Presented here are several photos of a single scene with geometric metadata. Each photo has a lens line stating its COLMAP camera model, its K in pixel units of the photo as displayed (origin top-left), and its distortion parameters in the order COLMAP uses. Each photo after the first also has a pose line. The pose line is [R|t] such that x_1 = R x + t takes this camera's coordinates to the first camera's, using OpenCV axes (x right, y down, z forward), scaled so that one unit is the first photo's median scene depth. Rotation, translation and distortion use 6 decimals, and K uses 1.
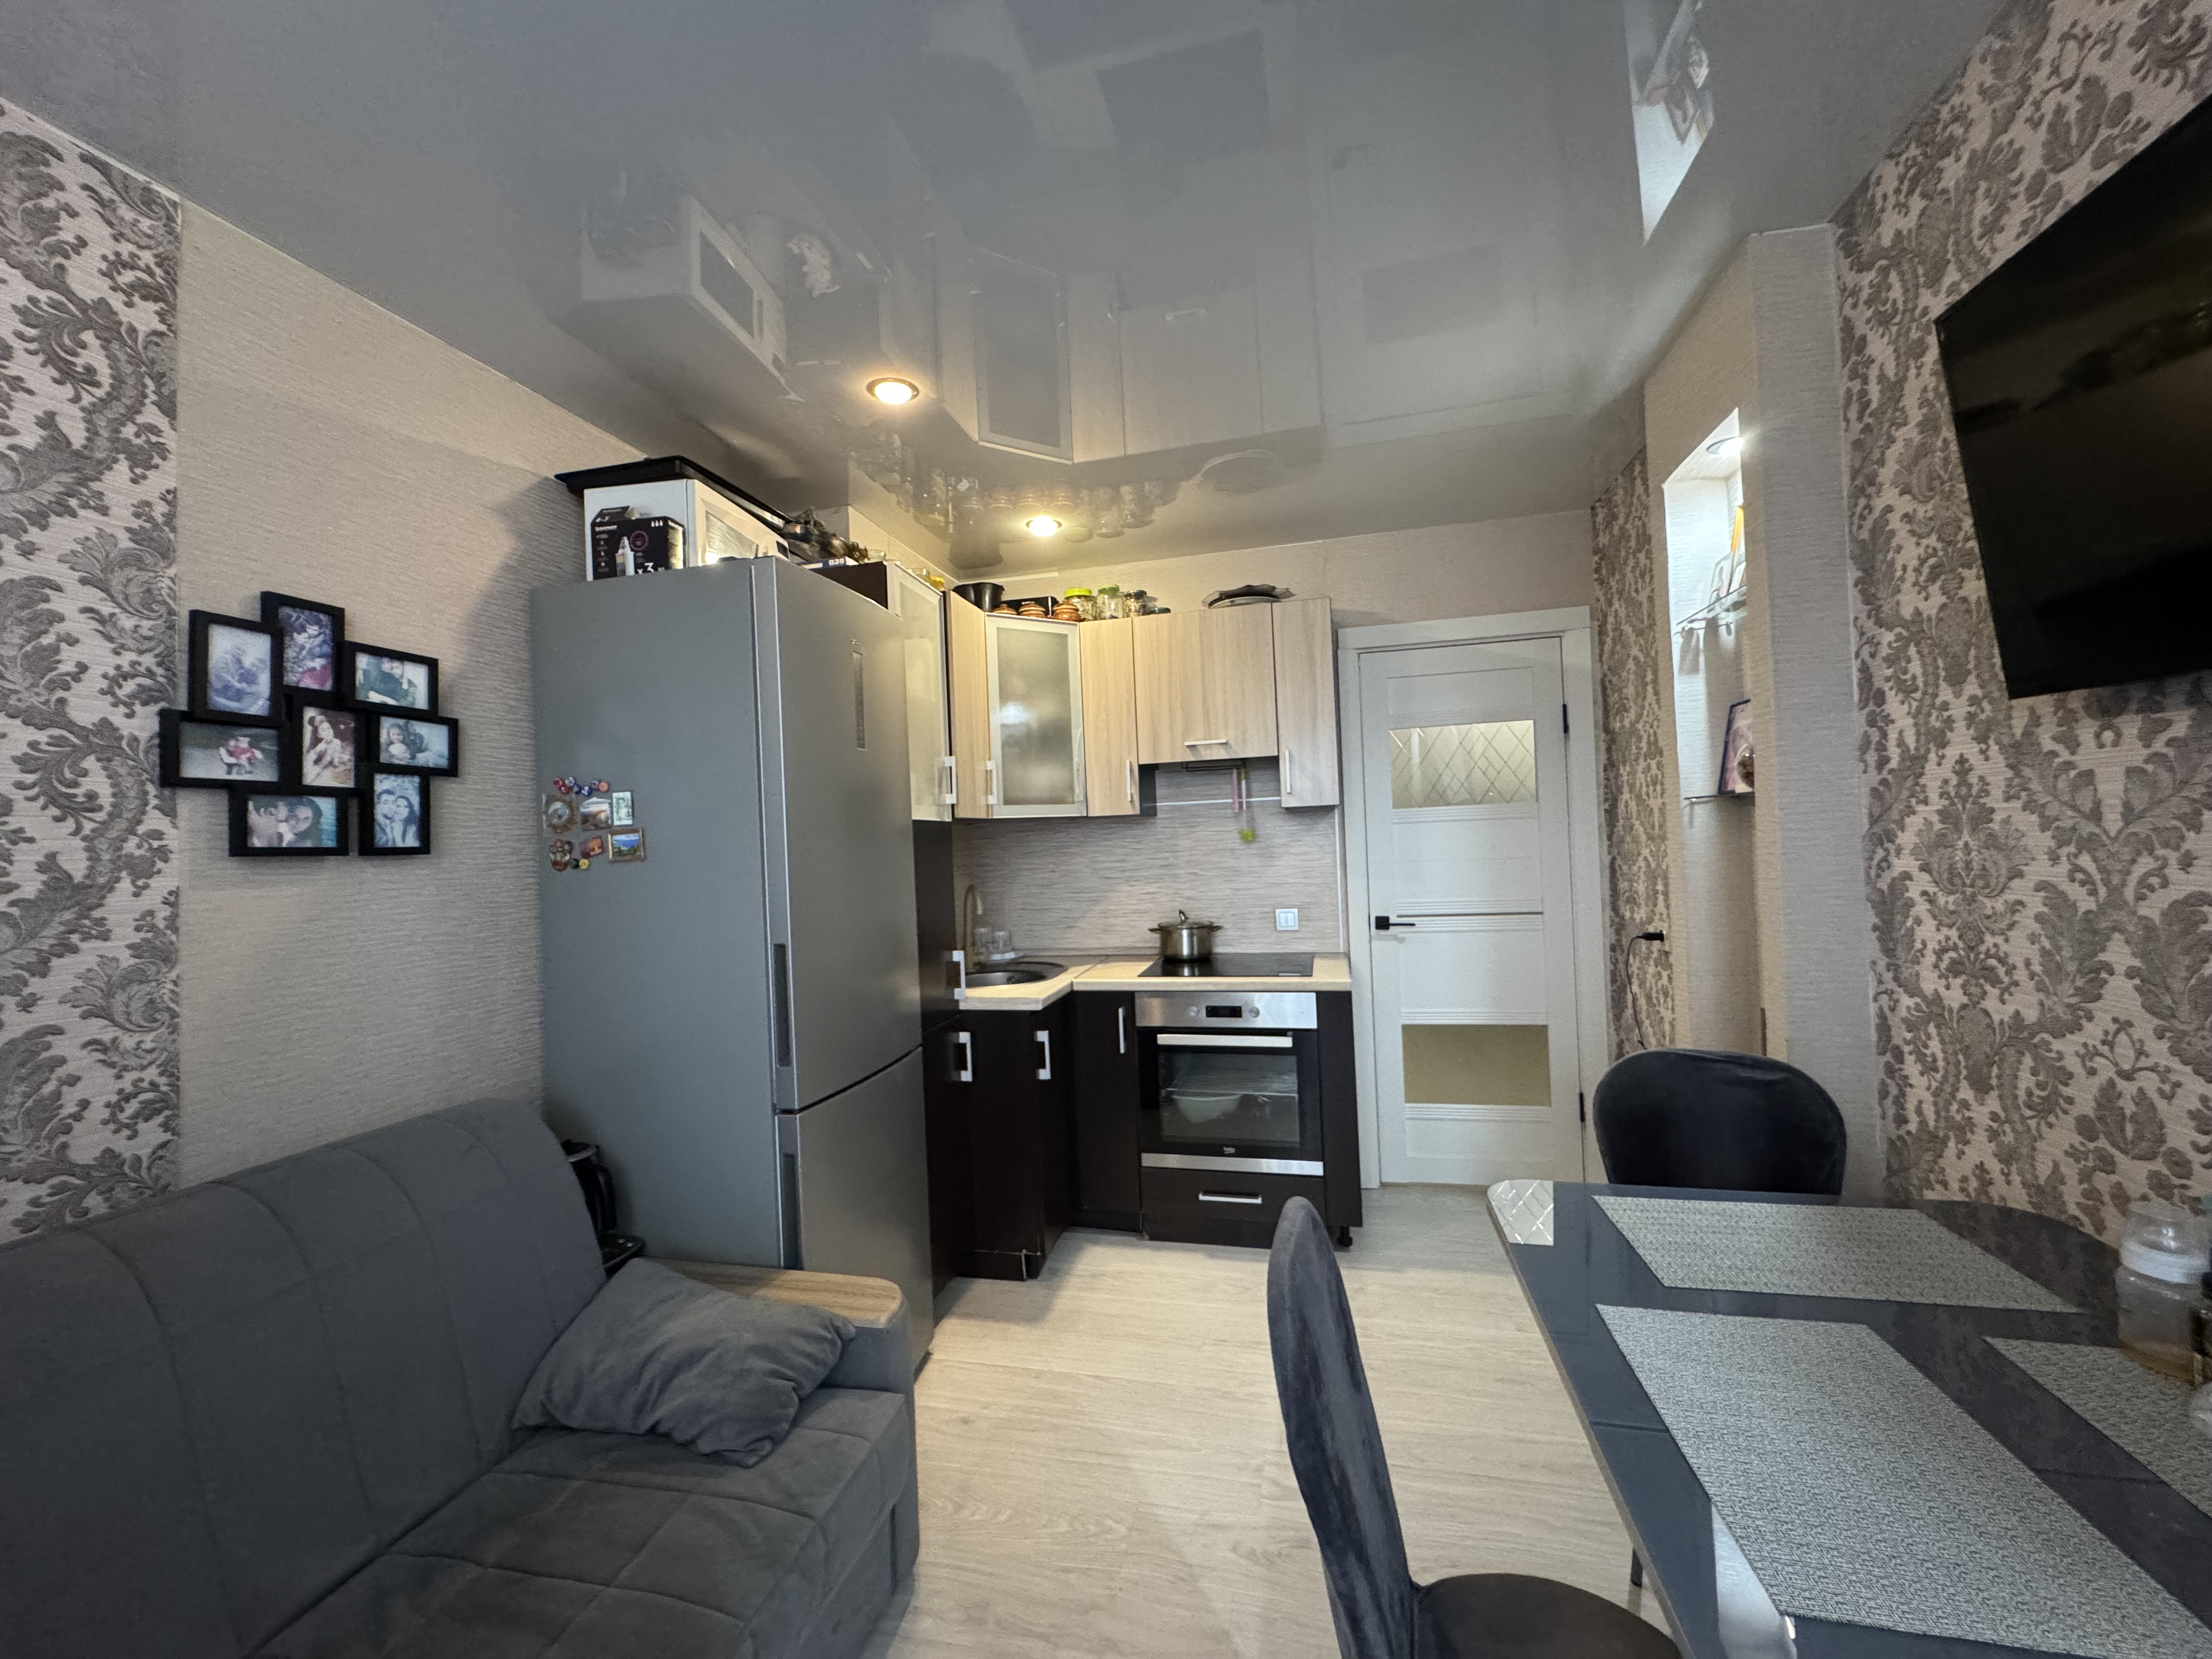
lens RADIAL K [[882.1, 0, 1102.9], [0, 882.1, 828.8], [0, 0, 1]] dist [-0.002422, 0.000208]
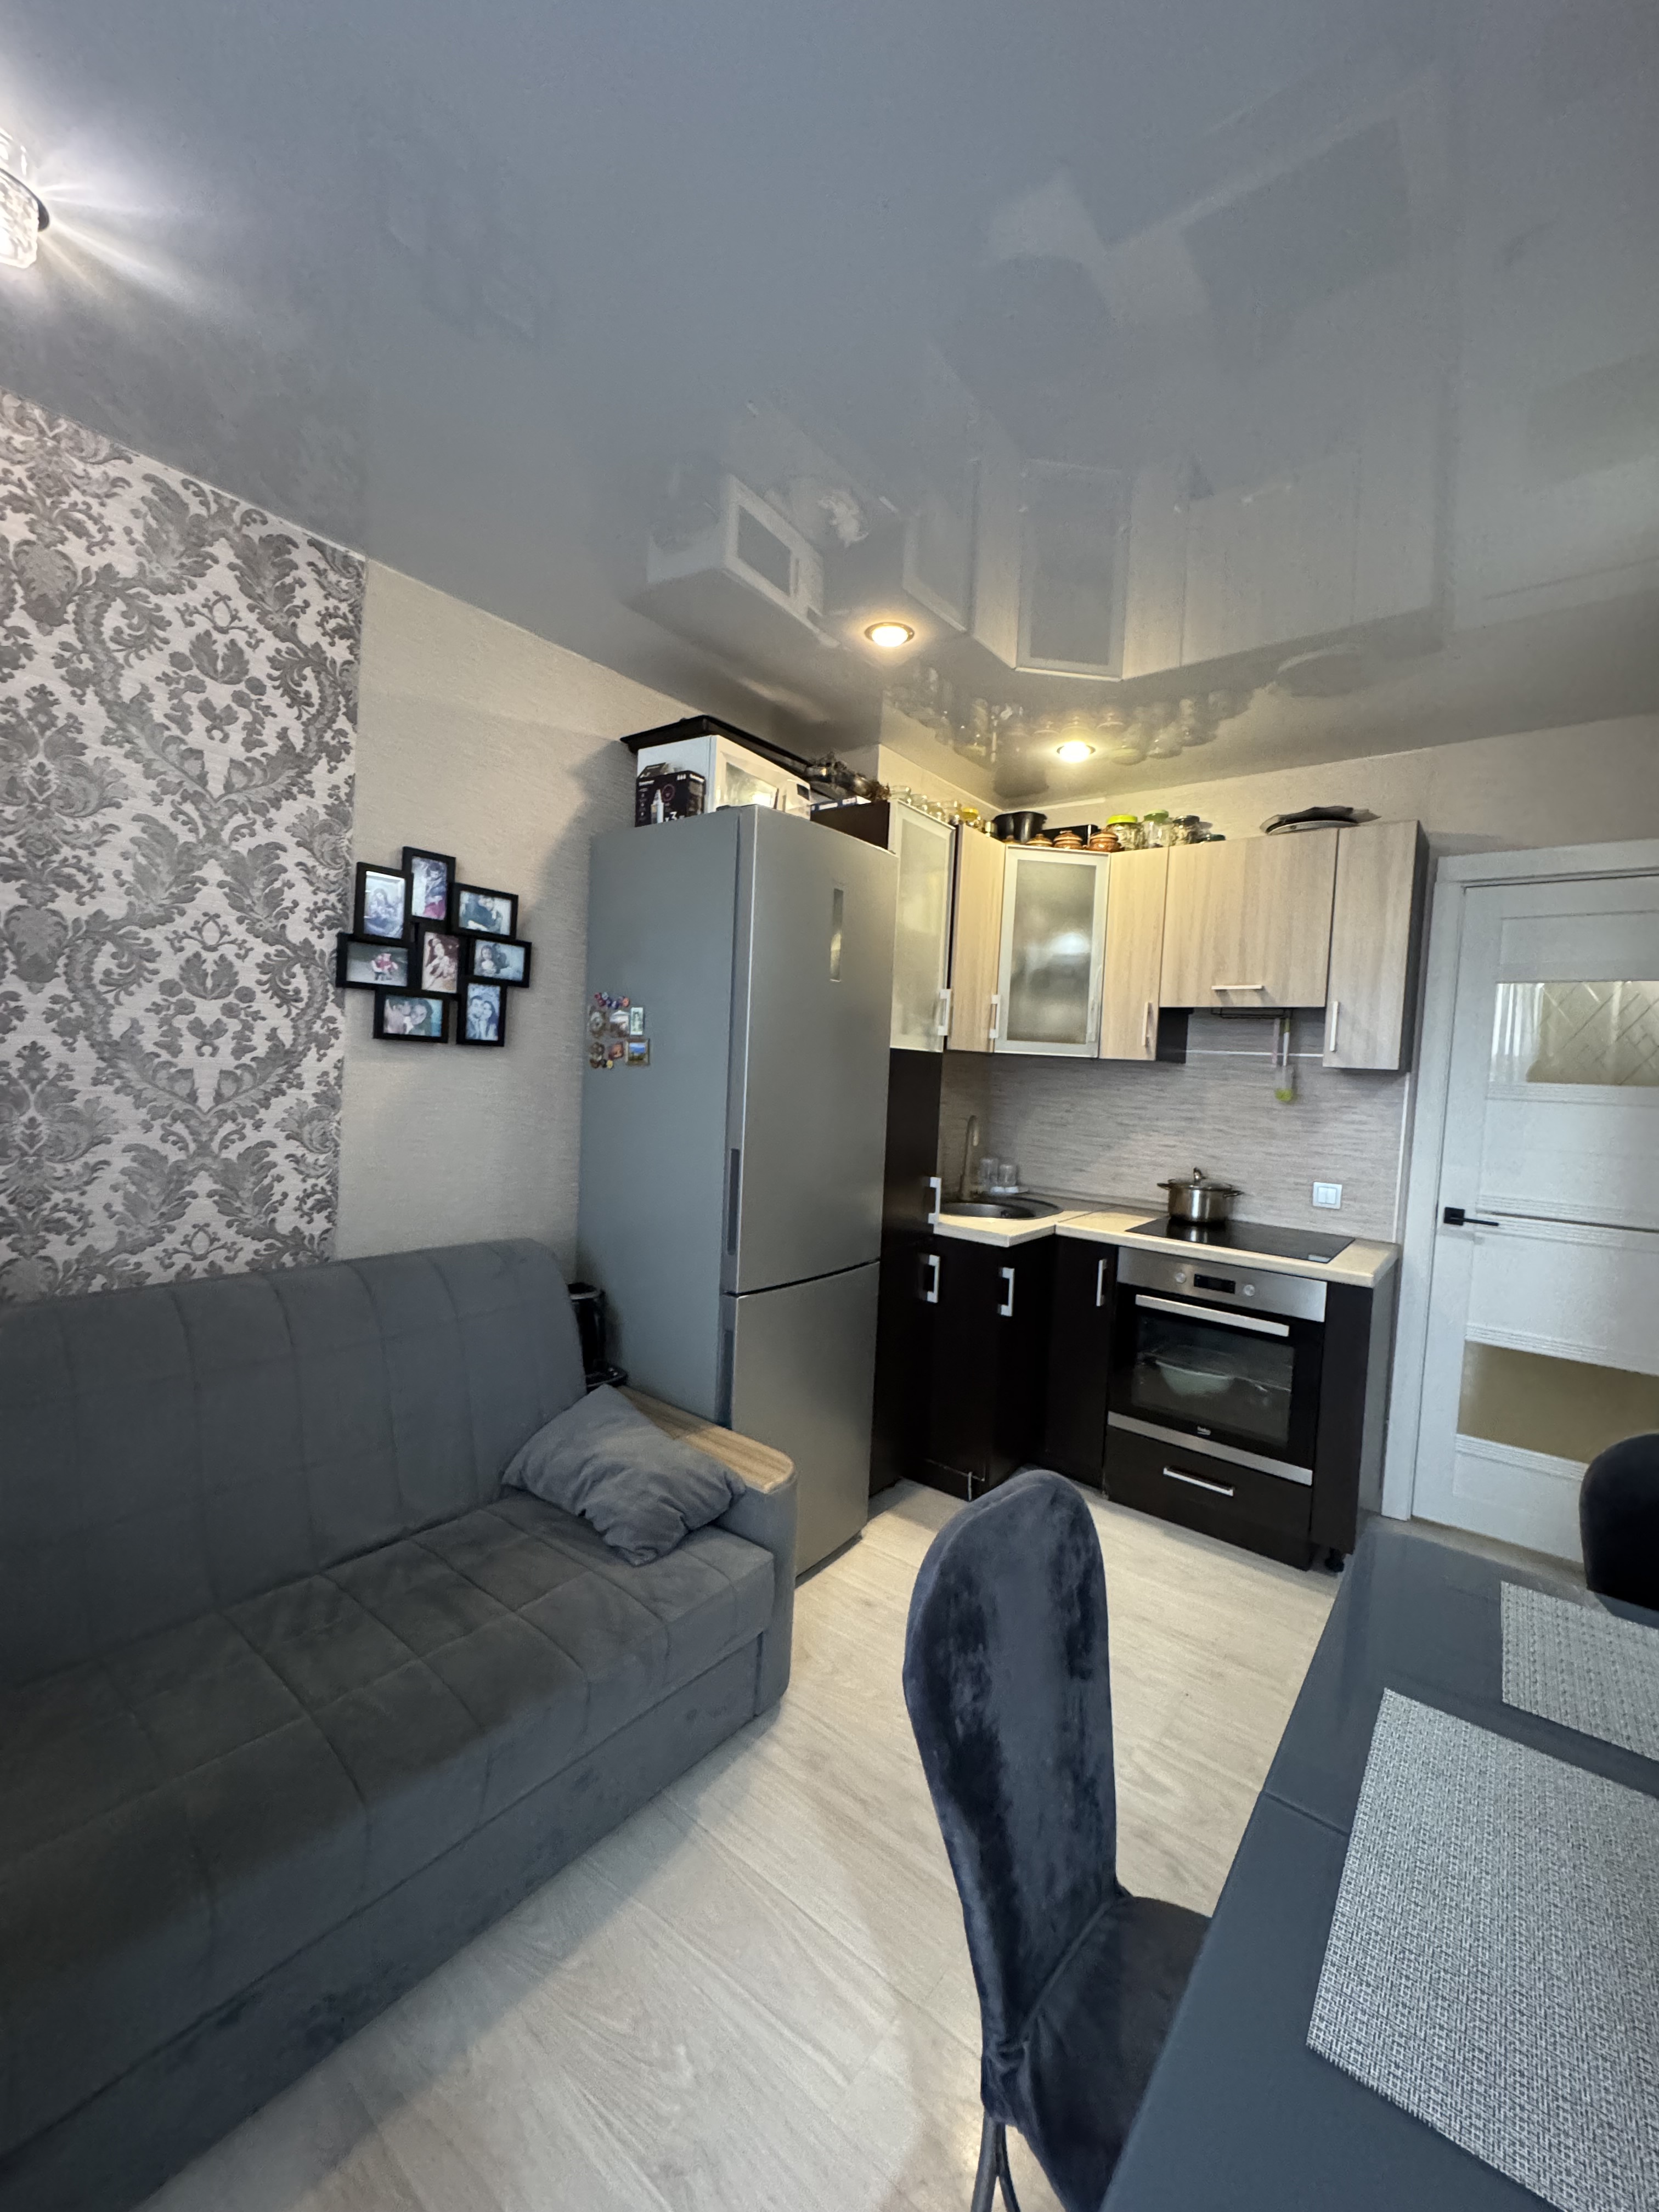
lens RADIAL K [[882.1, 0, 831.4], [0, 882.1, 1104.7], [0, 0, 1]] dist [-0.002422, 0.000208]
pose [[0.905665, 0.106440, -0.410416, 0.243000], [-0.081852, 0.993659, 0.077079, -0.029058], [0.416018, -0.036215, 0.908635, 0.015001]]
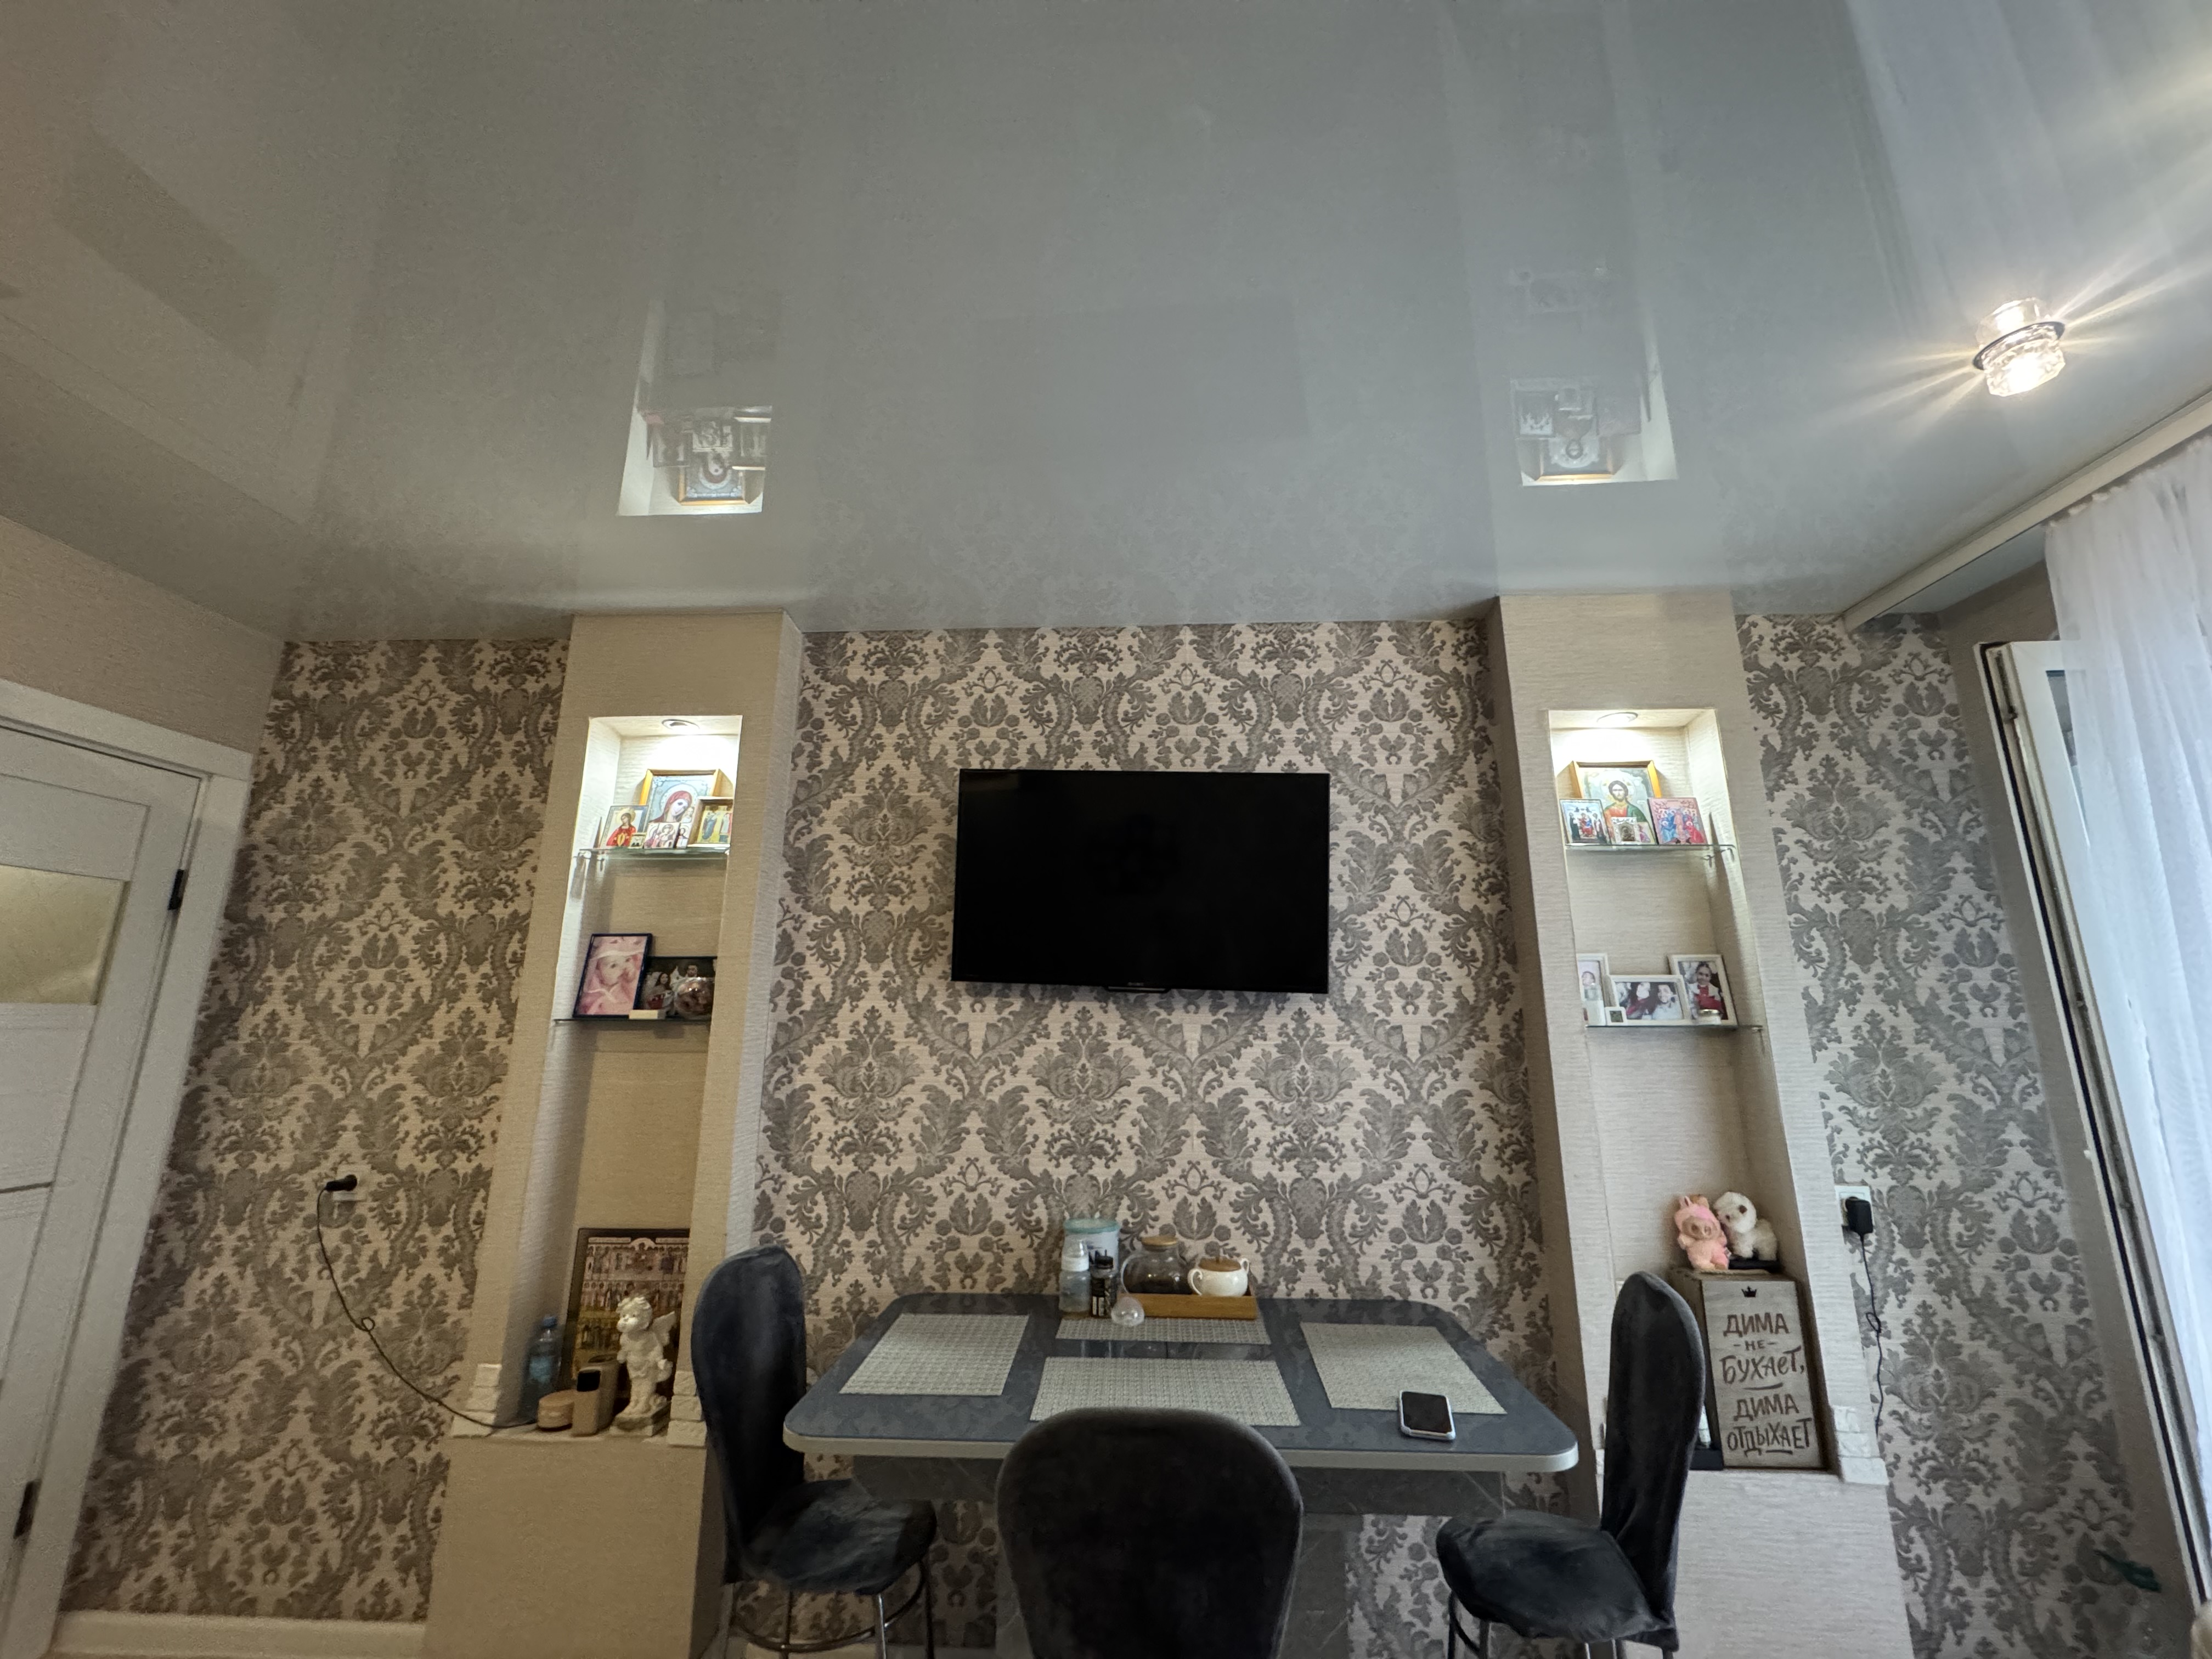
lens RADIAL K [[882.1, 0, 1102.9], [0, 882.1, 828.8], [0, 0, 1]] dist [-0.002422, 0.000208]
pose [[-0.192800, 0.250662, 0.948682, -0.631143], [-0.007623, 0.966409, -0.256895, 0.011196], [-0.981208, -0.056761, -0.184413, 0.791673]]
